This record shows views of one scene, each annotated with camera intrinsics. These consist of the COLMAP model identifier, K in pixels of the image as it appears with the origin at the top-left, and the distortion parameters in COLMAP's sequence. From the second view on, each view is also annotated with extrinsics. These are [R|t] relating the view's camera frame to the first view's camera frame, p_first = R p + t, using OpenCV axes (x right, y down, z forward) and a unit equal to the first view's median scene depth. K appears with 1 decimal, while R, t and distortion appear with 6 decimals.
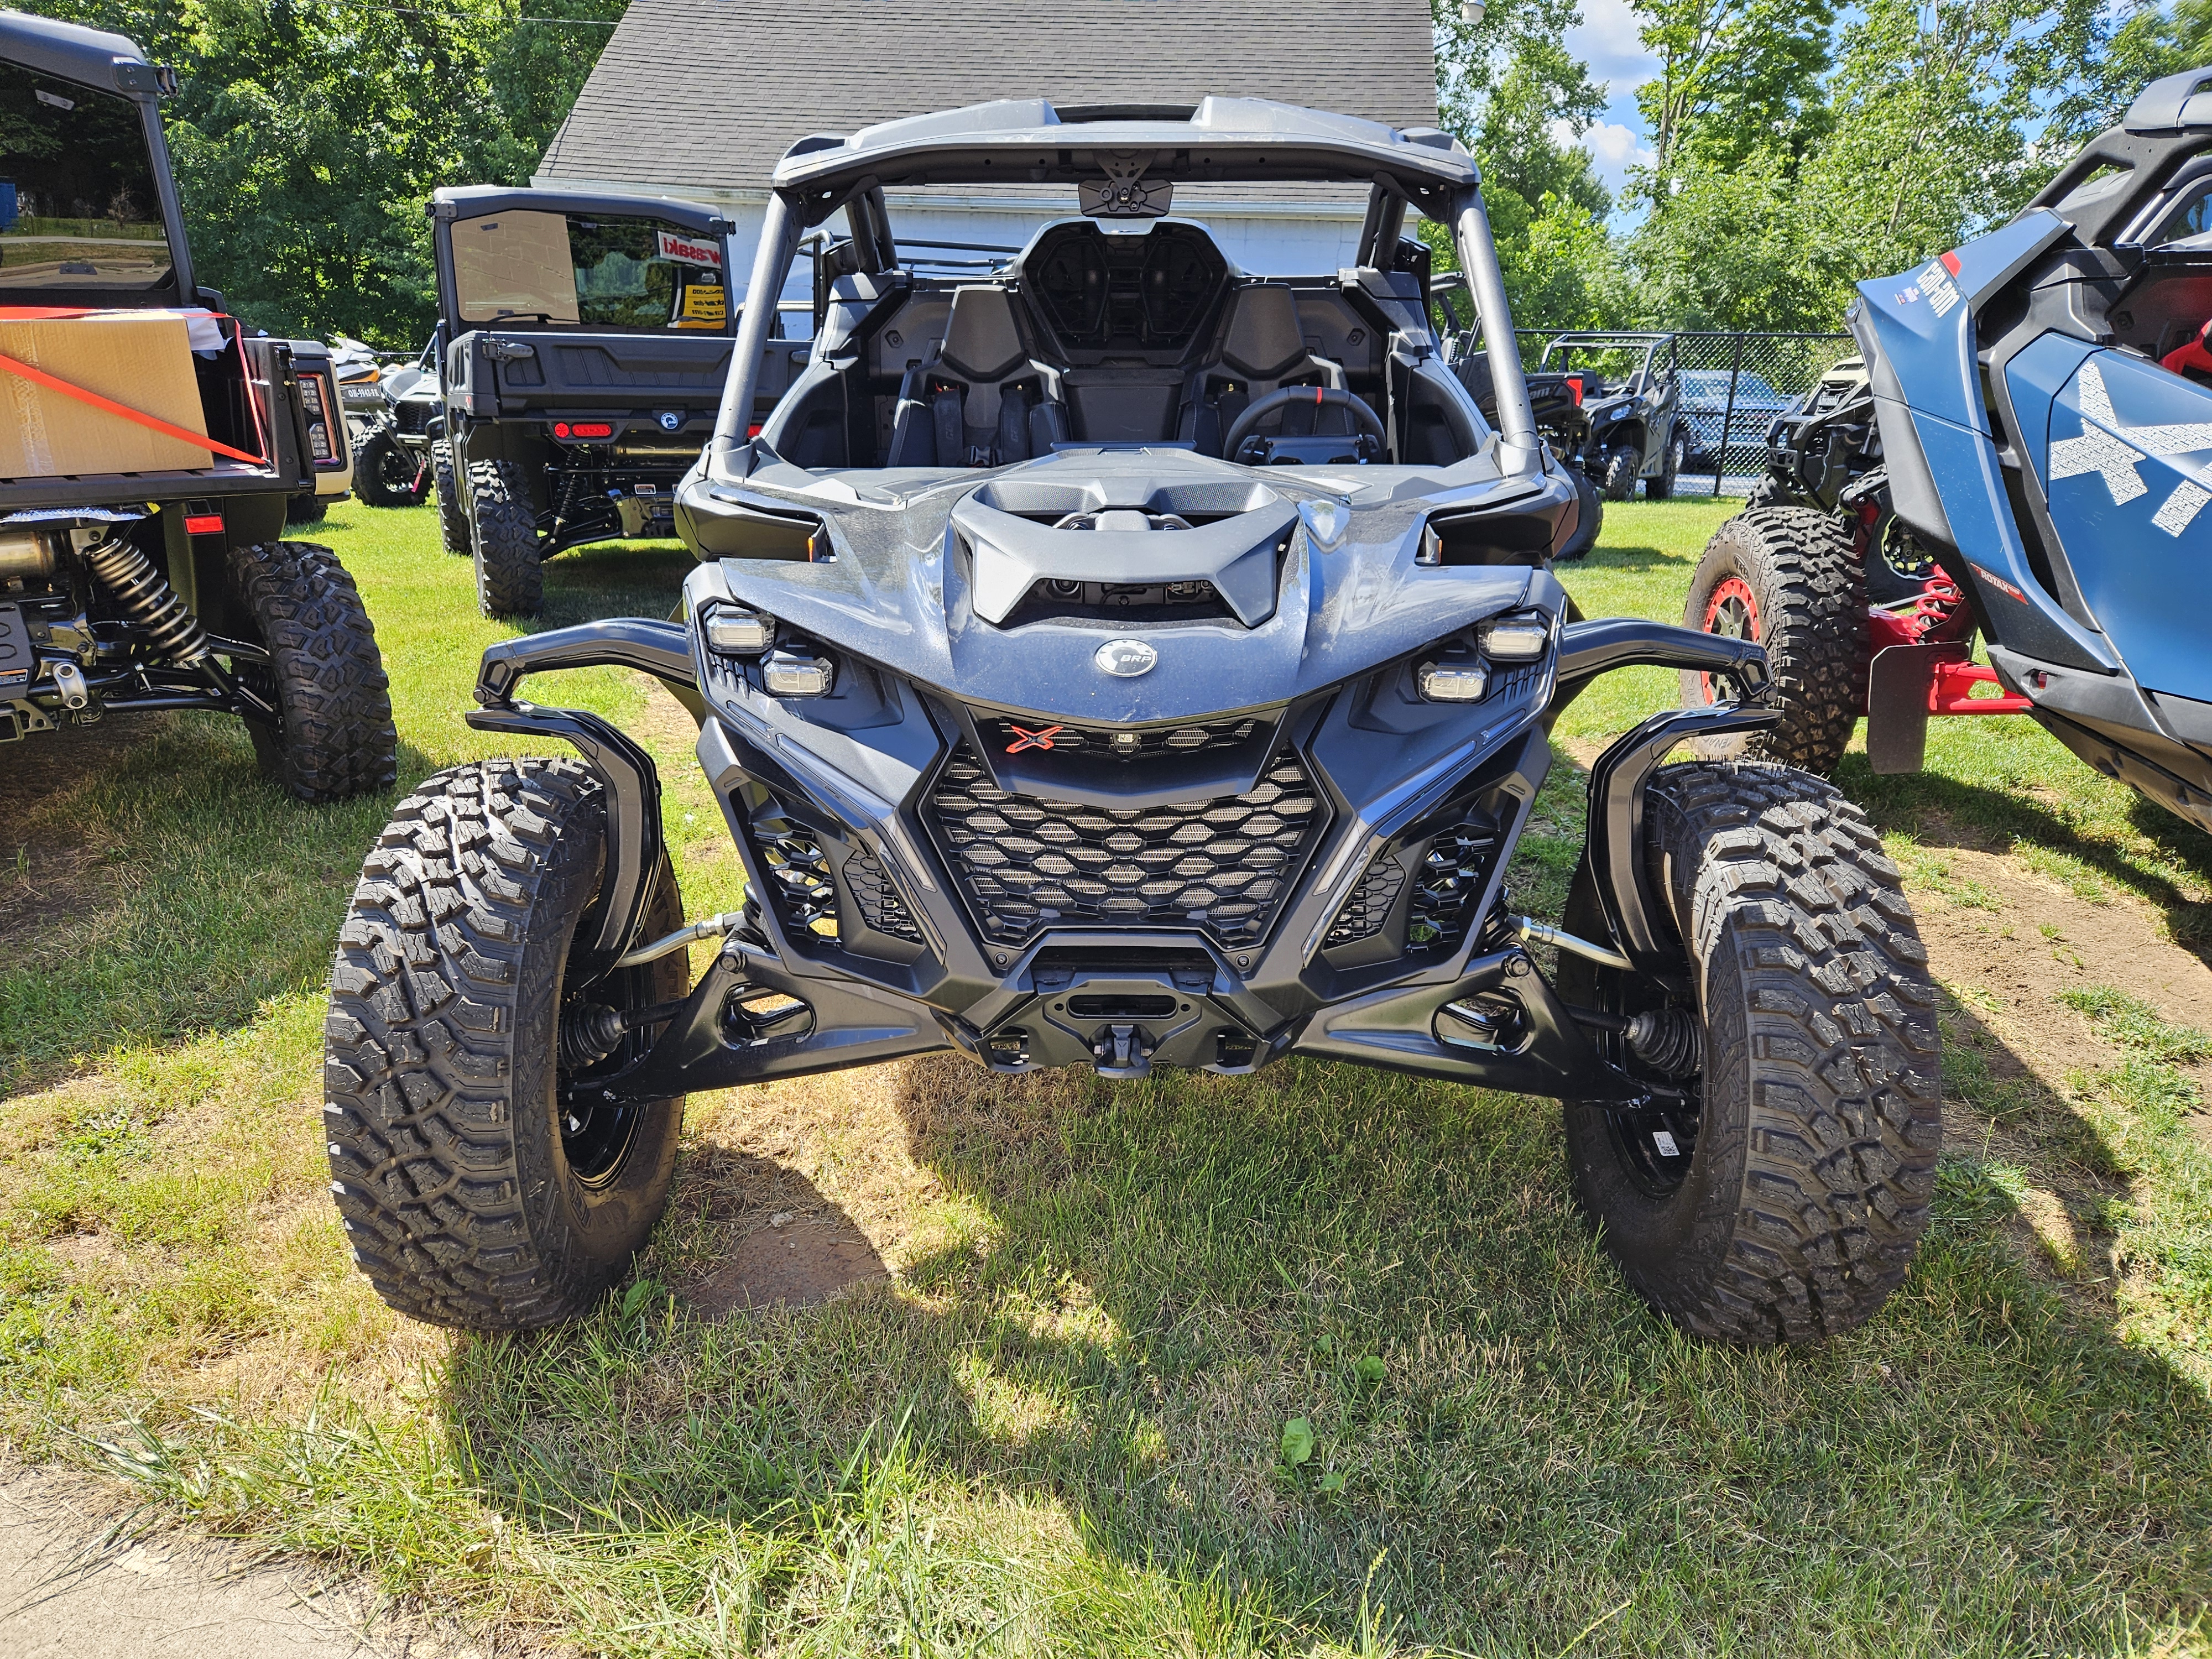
lens RADIAL K [[1496.1, 0, 1110.1], [0, 1496.1, 836.5], [0, 0, 1]] dist [-0.008099, -0.005489]
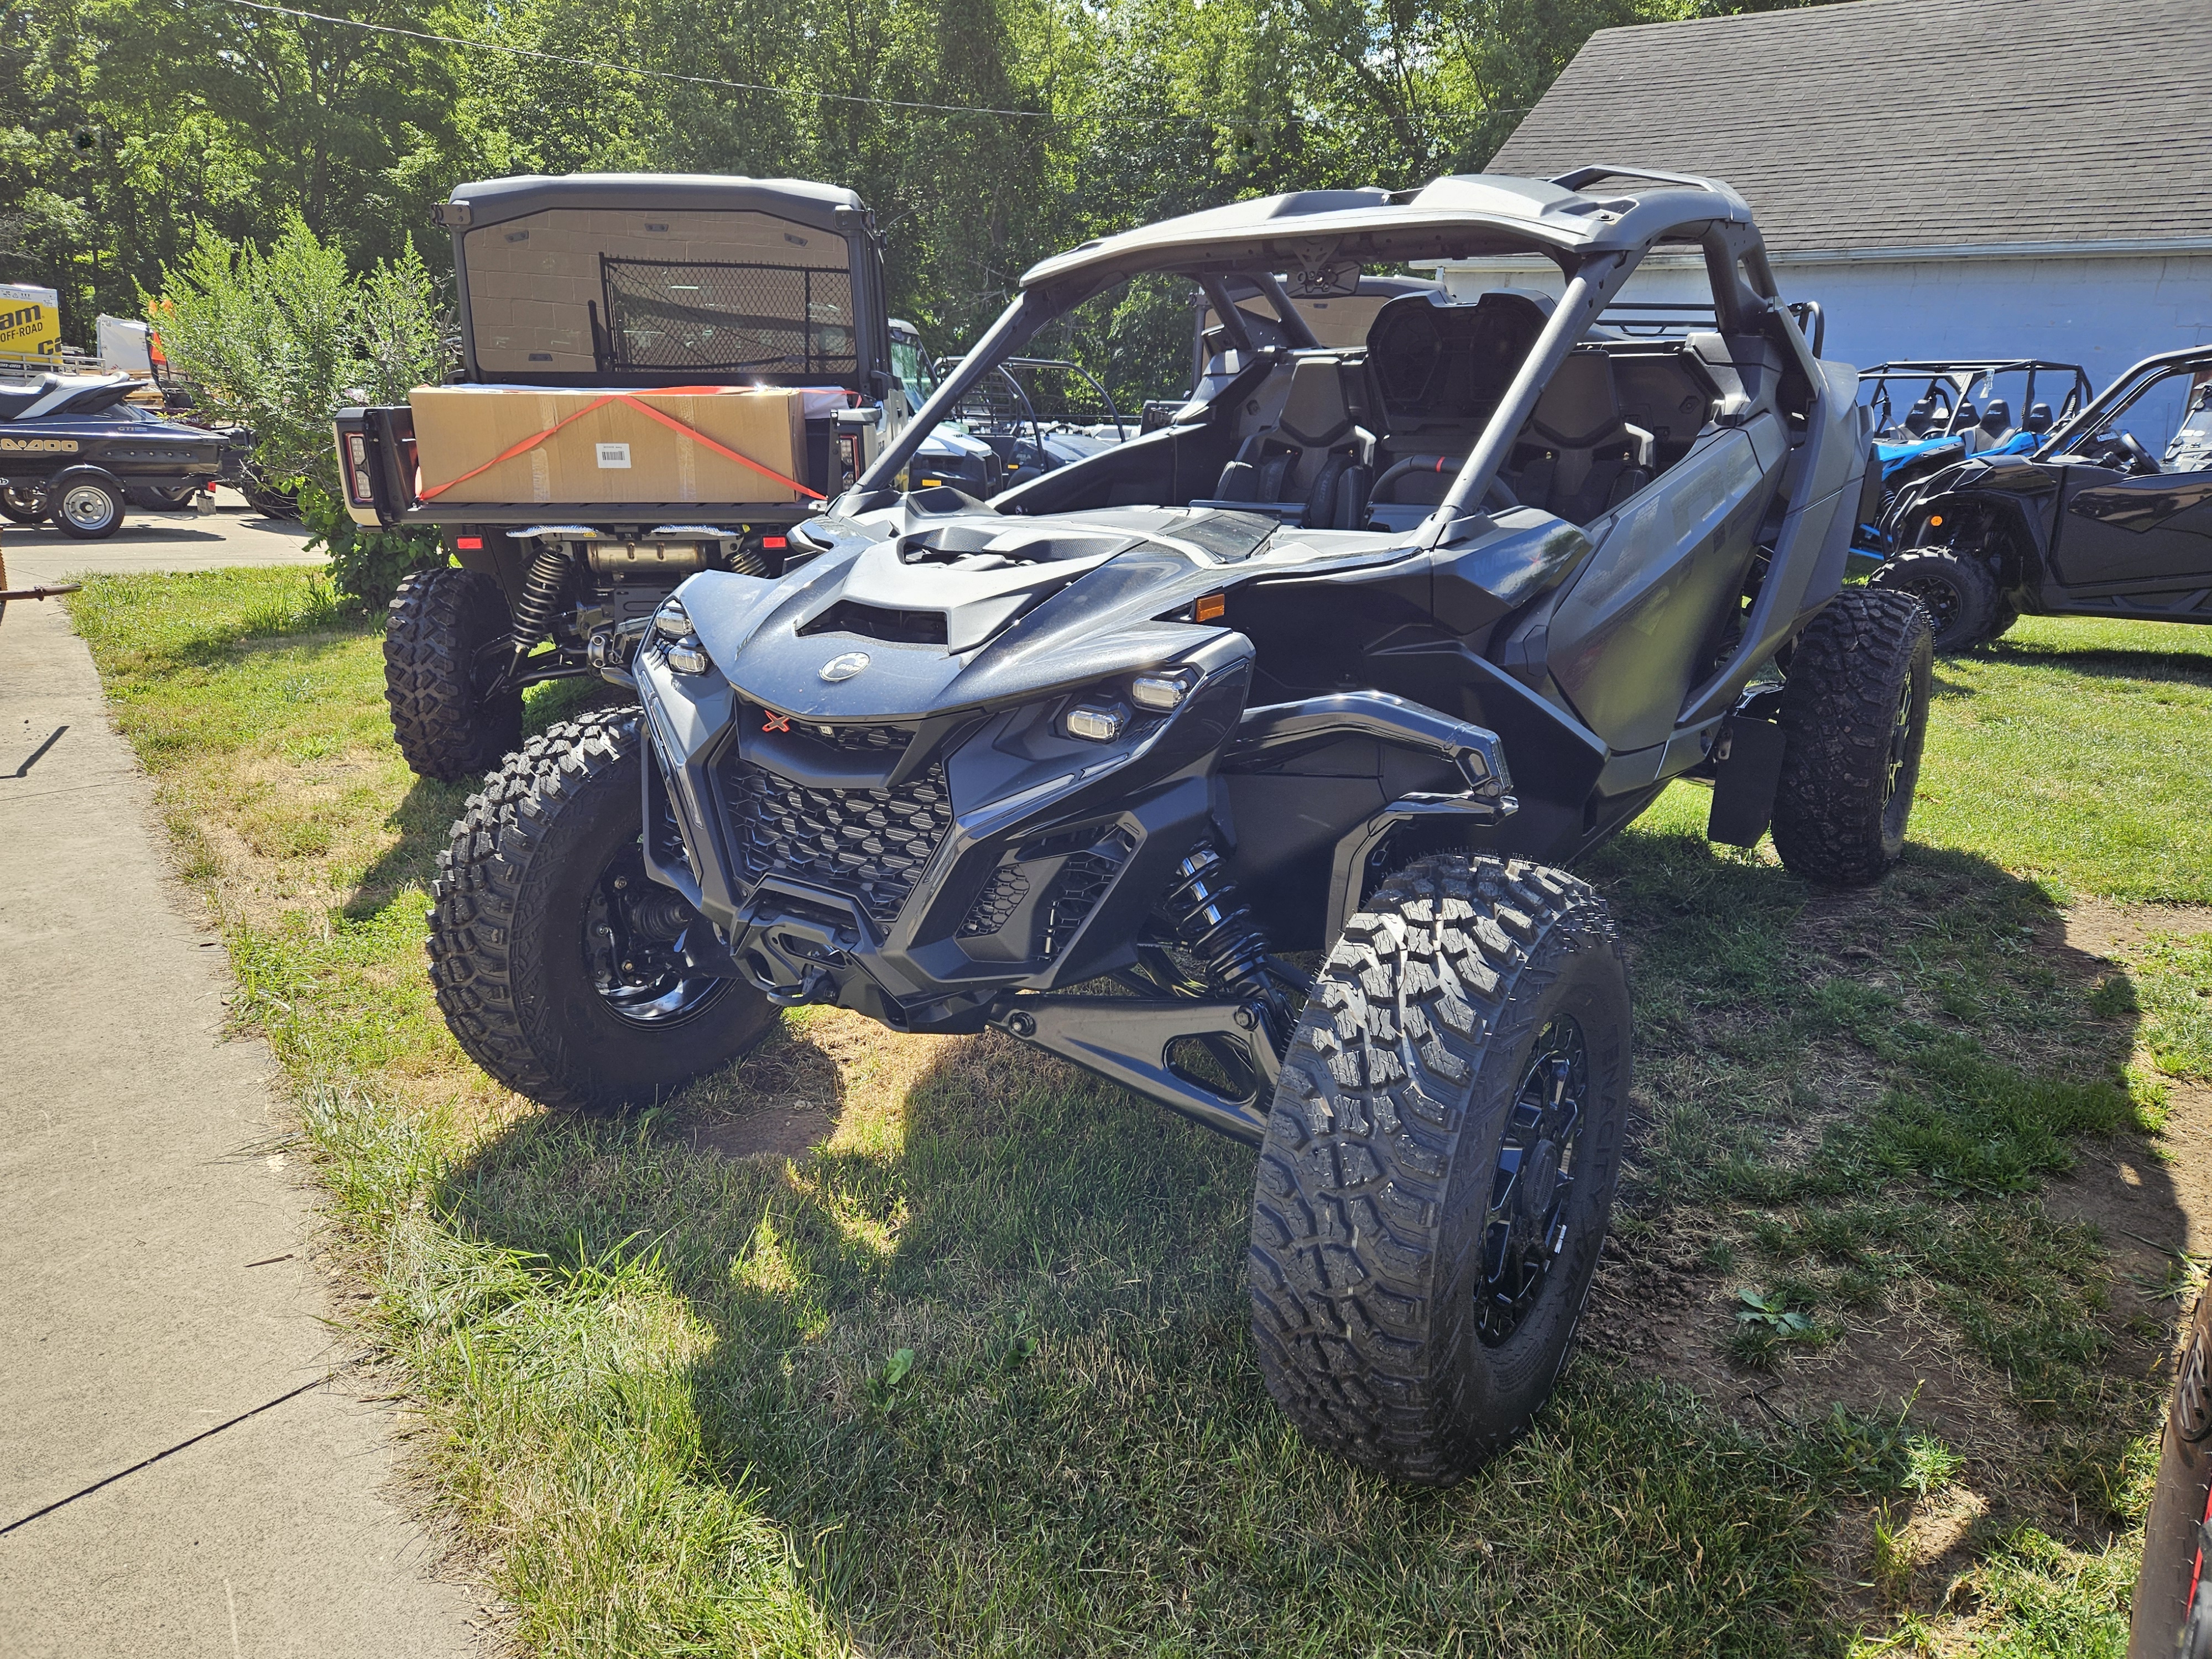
lens RADIAL K [[1496.1, 0, 1125.0], [0, 1496.1, 828.0], [0, 0, 1]] dist [-0.008099, -0.005489]
pose [[0.829630, 0.157932, -0.535510, 0.851423], [-0.182047, 0.983258, 0.007948, -0.039464], [0.527800, 0.090894, 0.844491, 0.094238]]
